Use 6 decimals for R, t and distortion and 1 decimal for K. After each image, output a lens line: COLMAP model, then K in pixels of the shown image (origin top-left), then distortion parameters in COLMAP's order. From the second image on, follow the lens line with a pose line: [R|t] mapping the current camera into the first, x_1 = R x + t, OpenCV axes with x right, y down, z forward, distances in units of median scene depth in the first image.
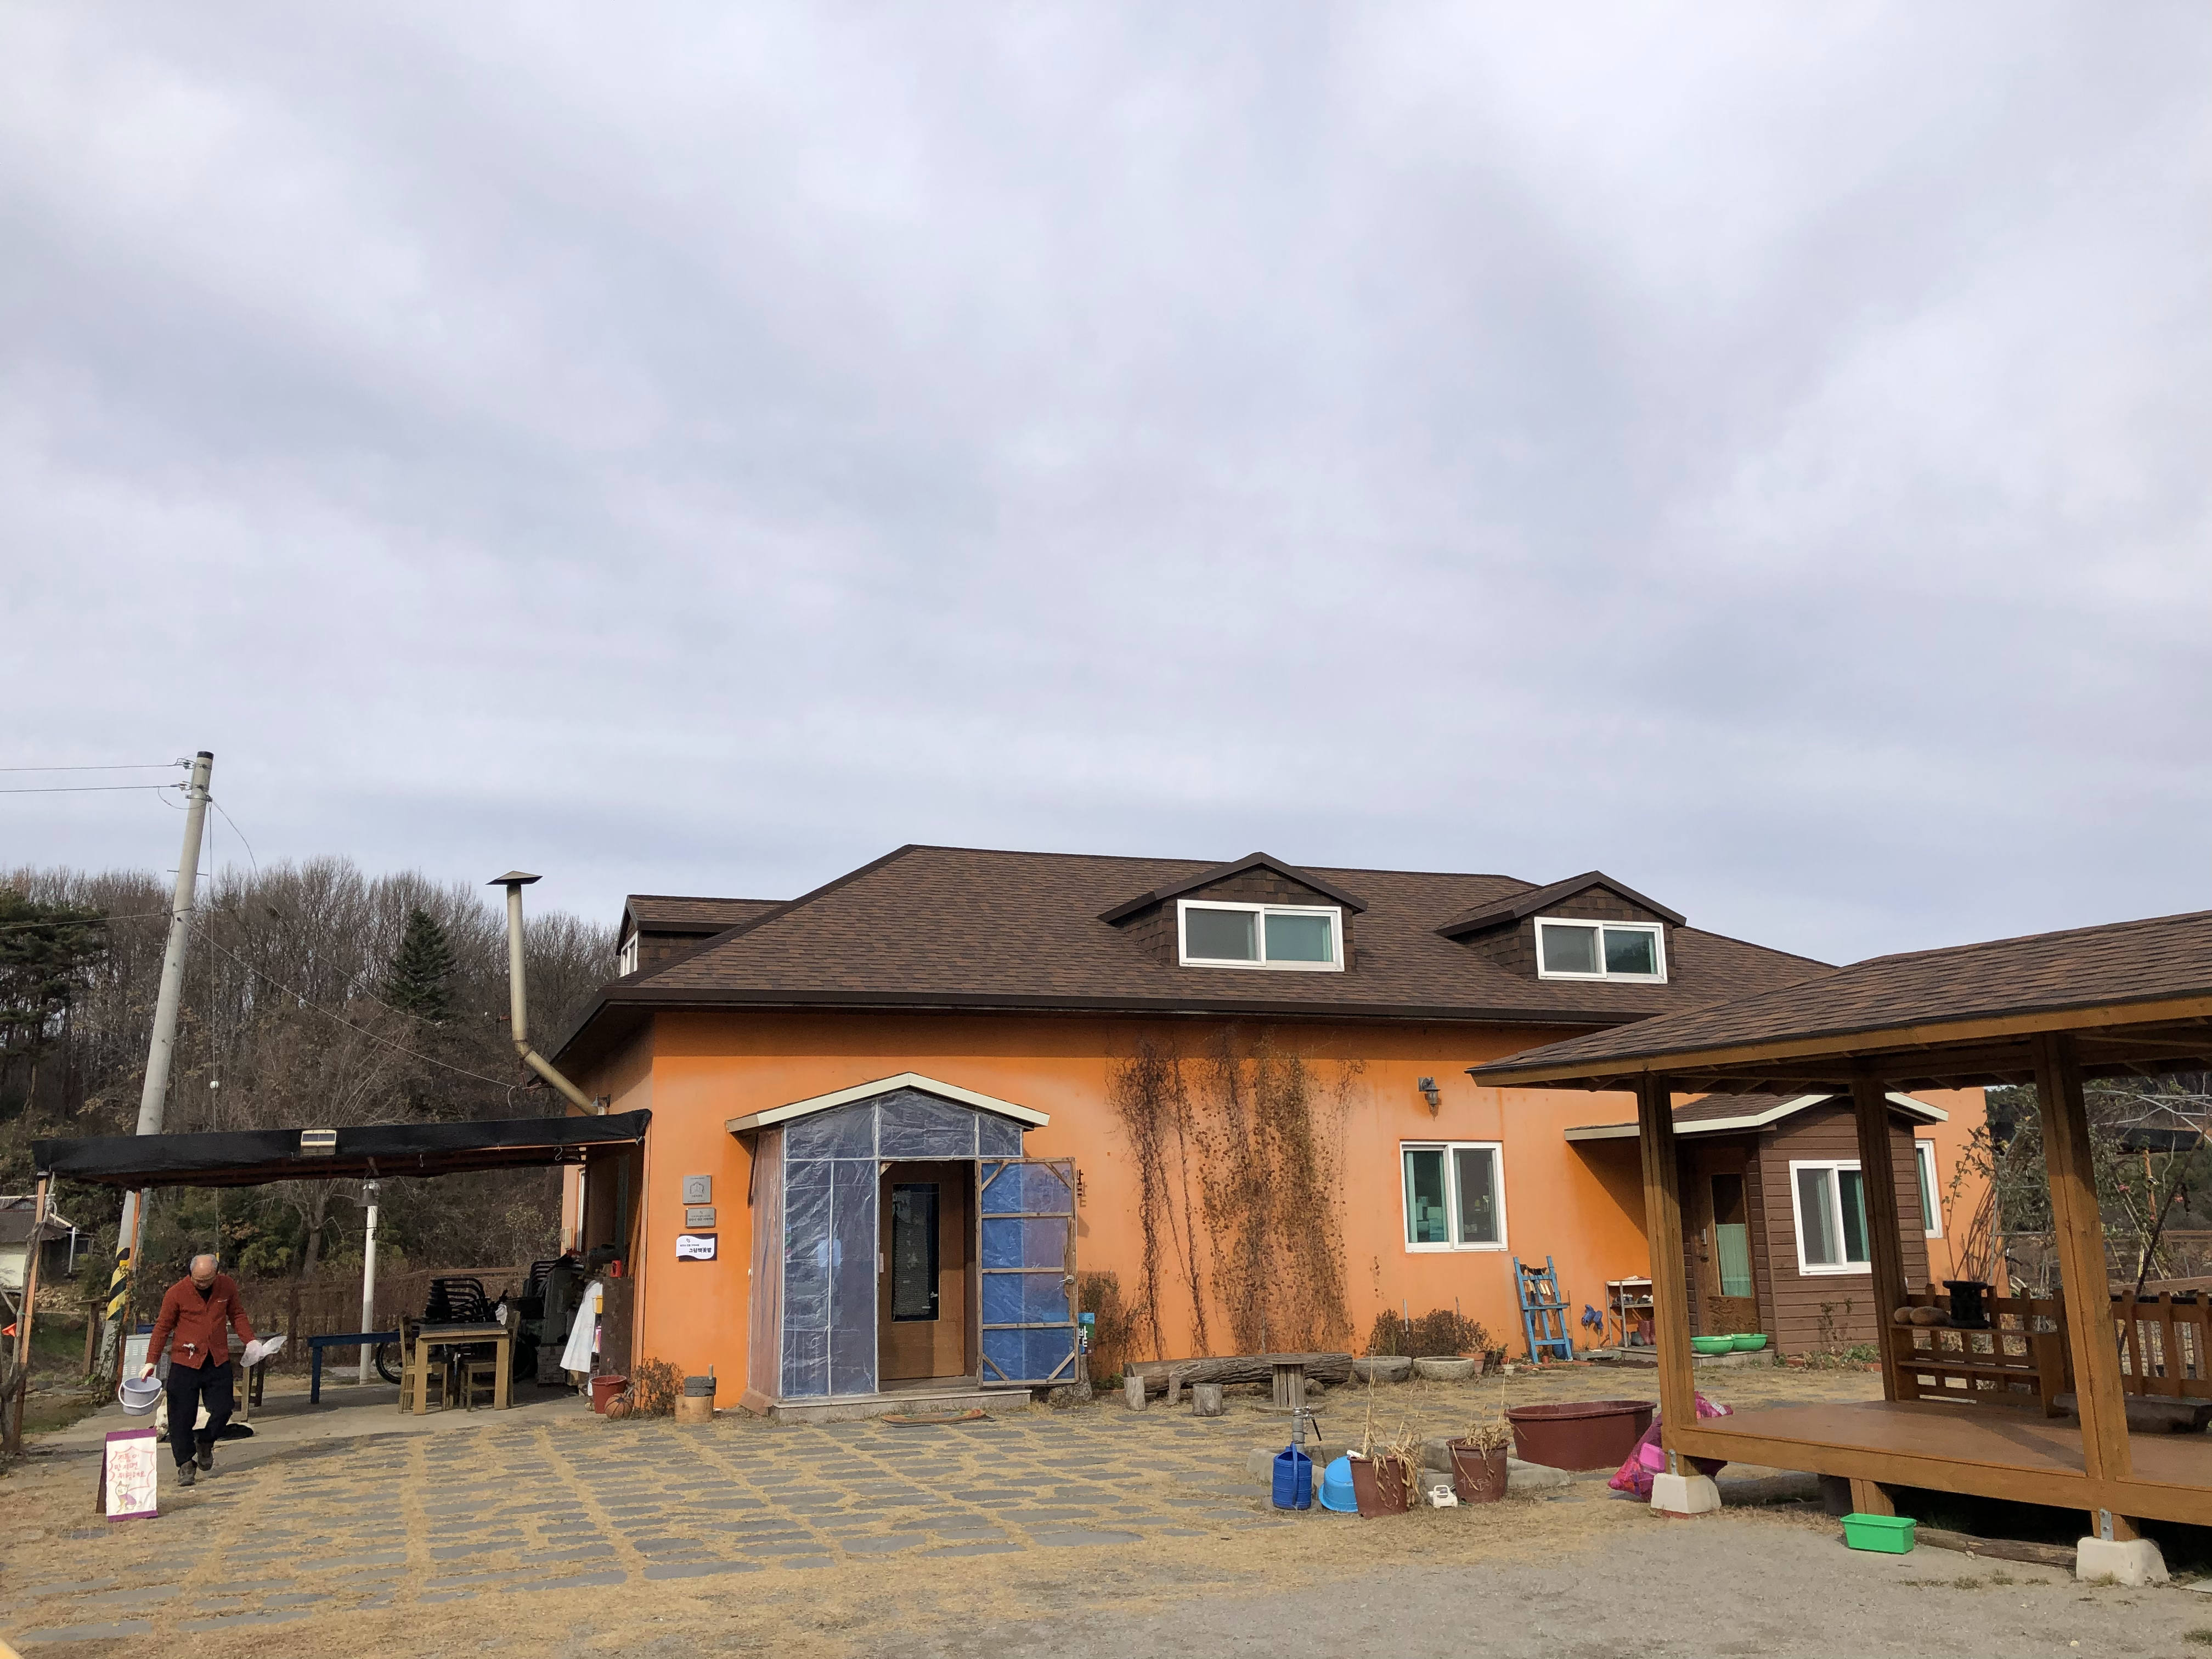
lens RADIAL K [[1821.2, 0, 1150.8], [0, 1821.2, 820.3], [0, 0, 1]] dist [0.039090, -0.031224]
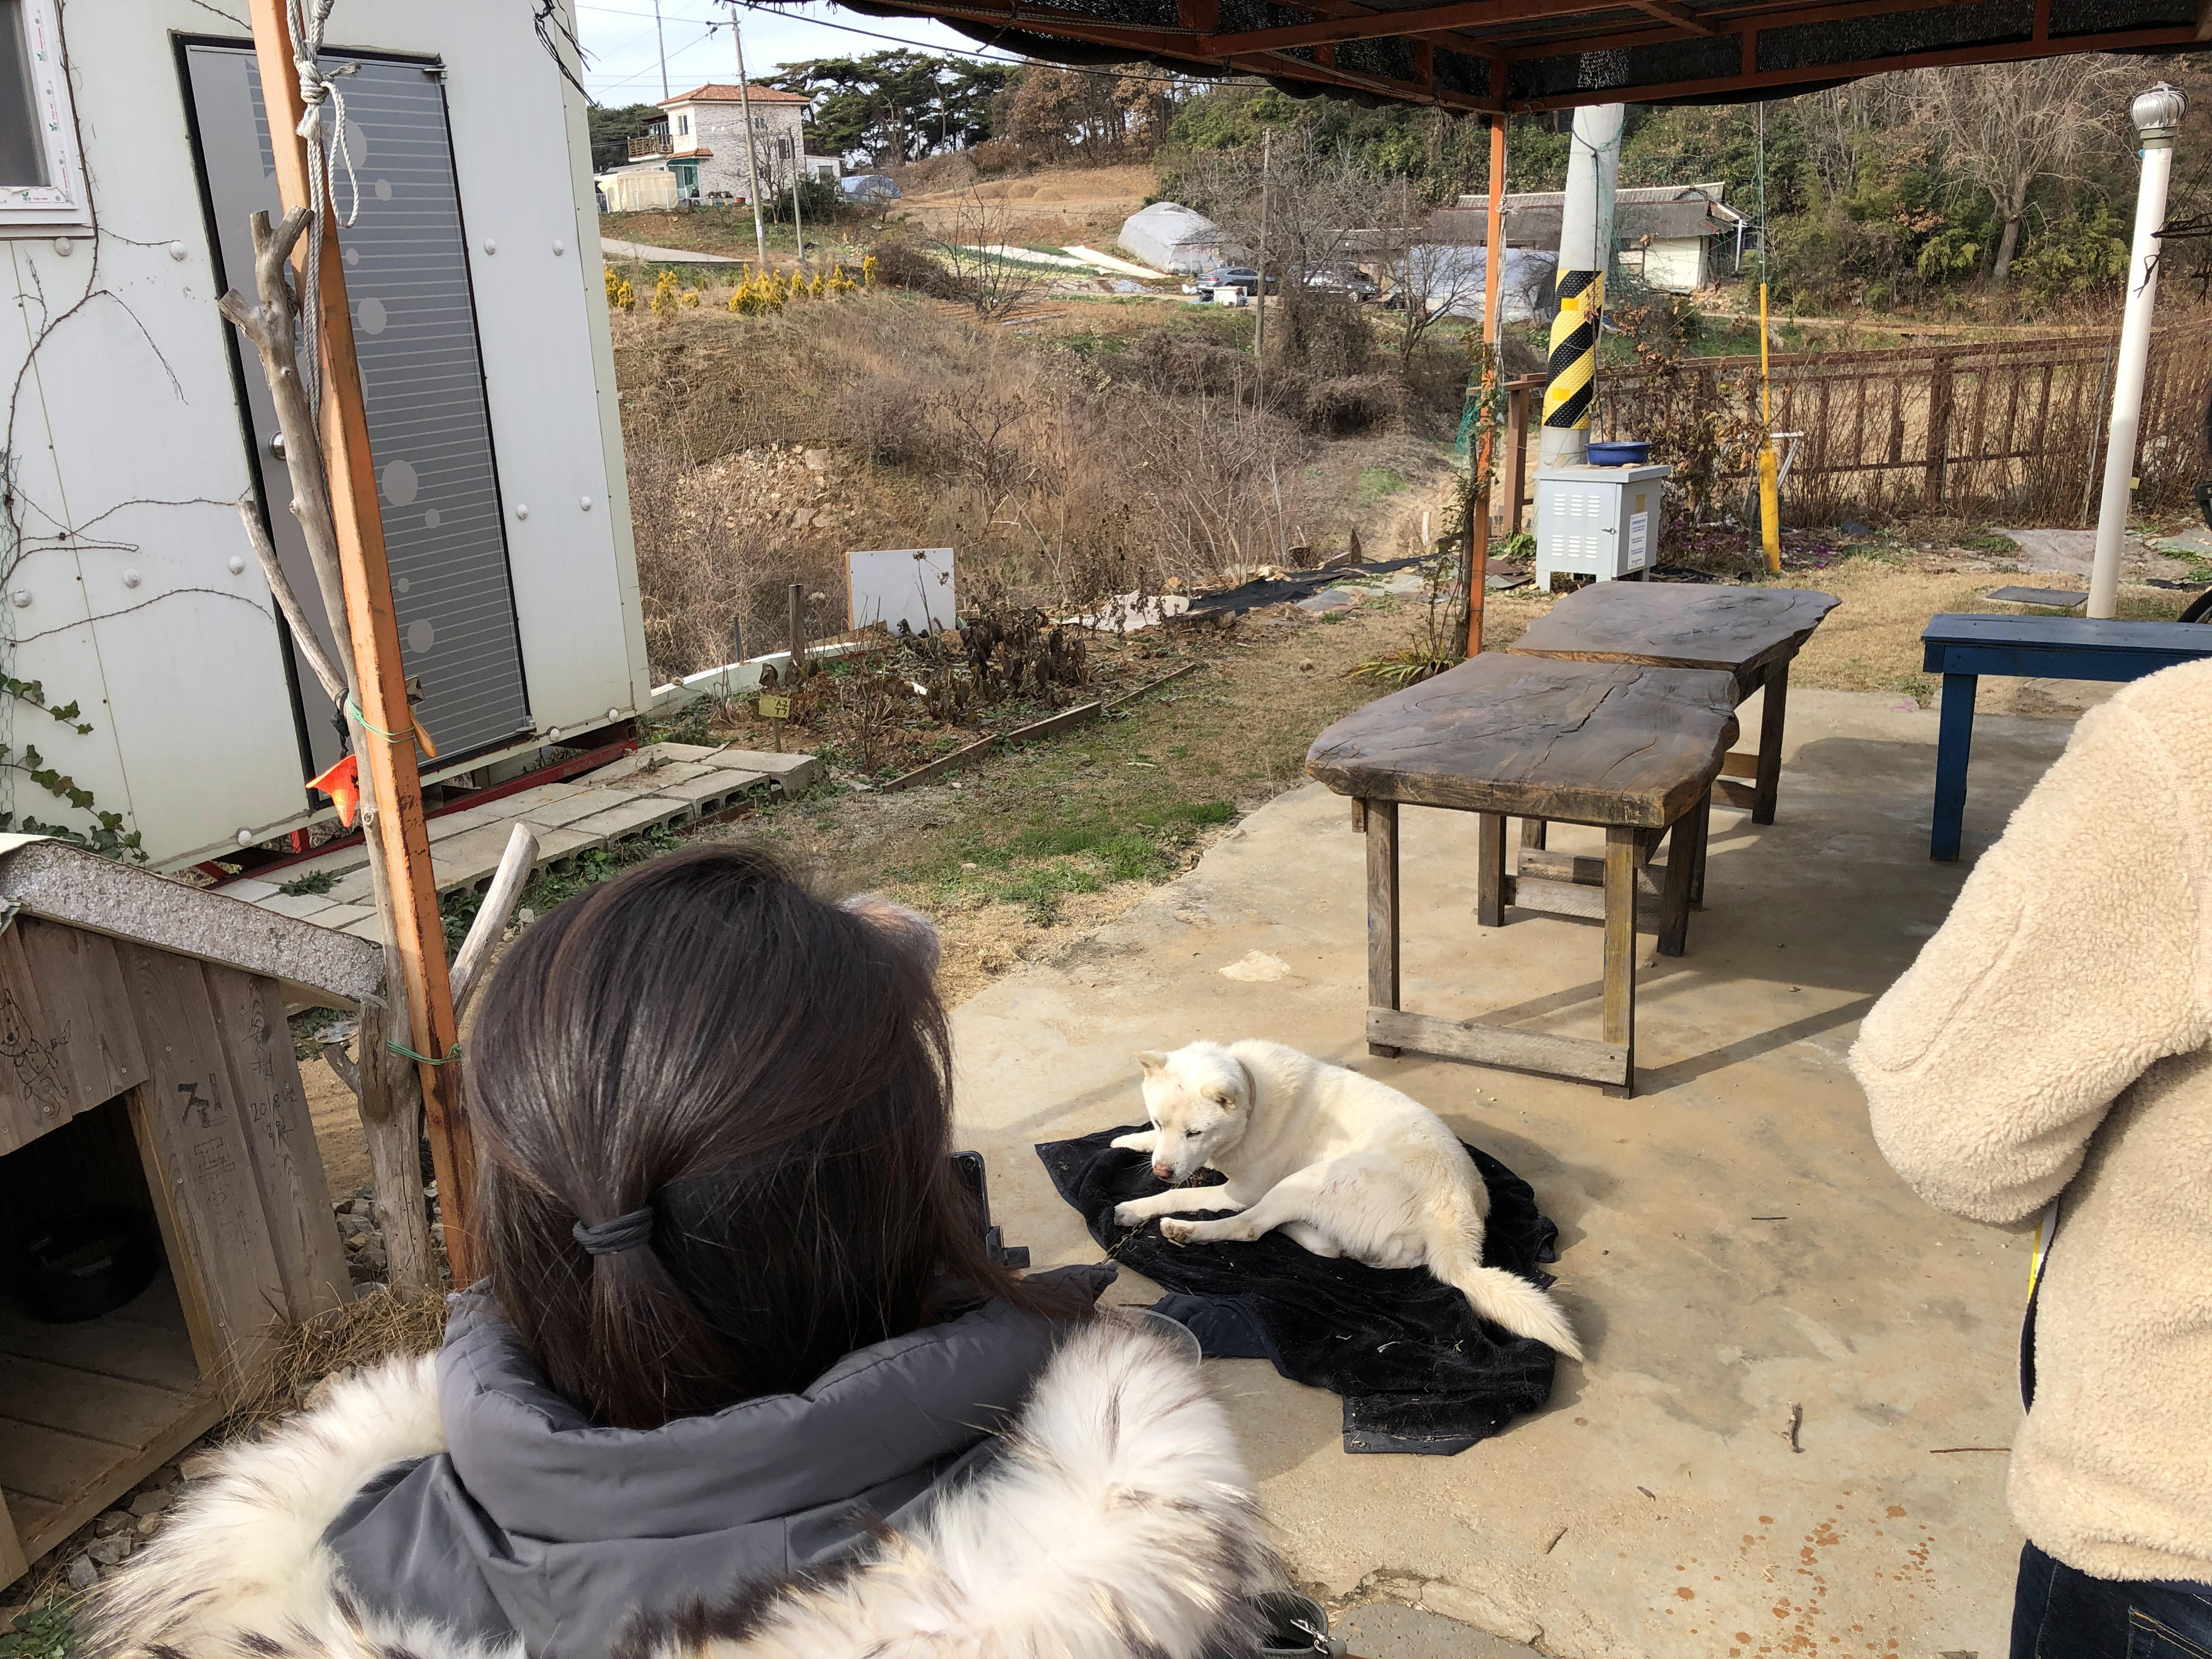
lens RADIAL K [[1821.2, 0, 1095.5], [0, 1821.2, 827.6], [0, 0, 1]] dist [0.039090, -0.031224]
pose [[0.650575, 0.229738, -0.723860, -0.072814], [0.174766, 0.882276, 0.437088, 0.036248], [0.739060, -0.410864, 0.533836, 0.165909]]
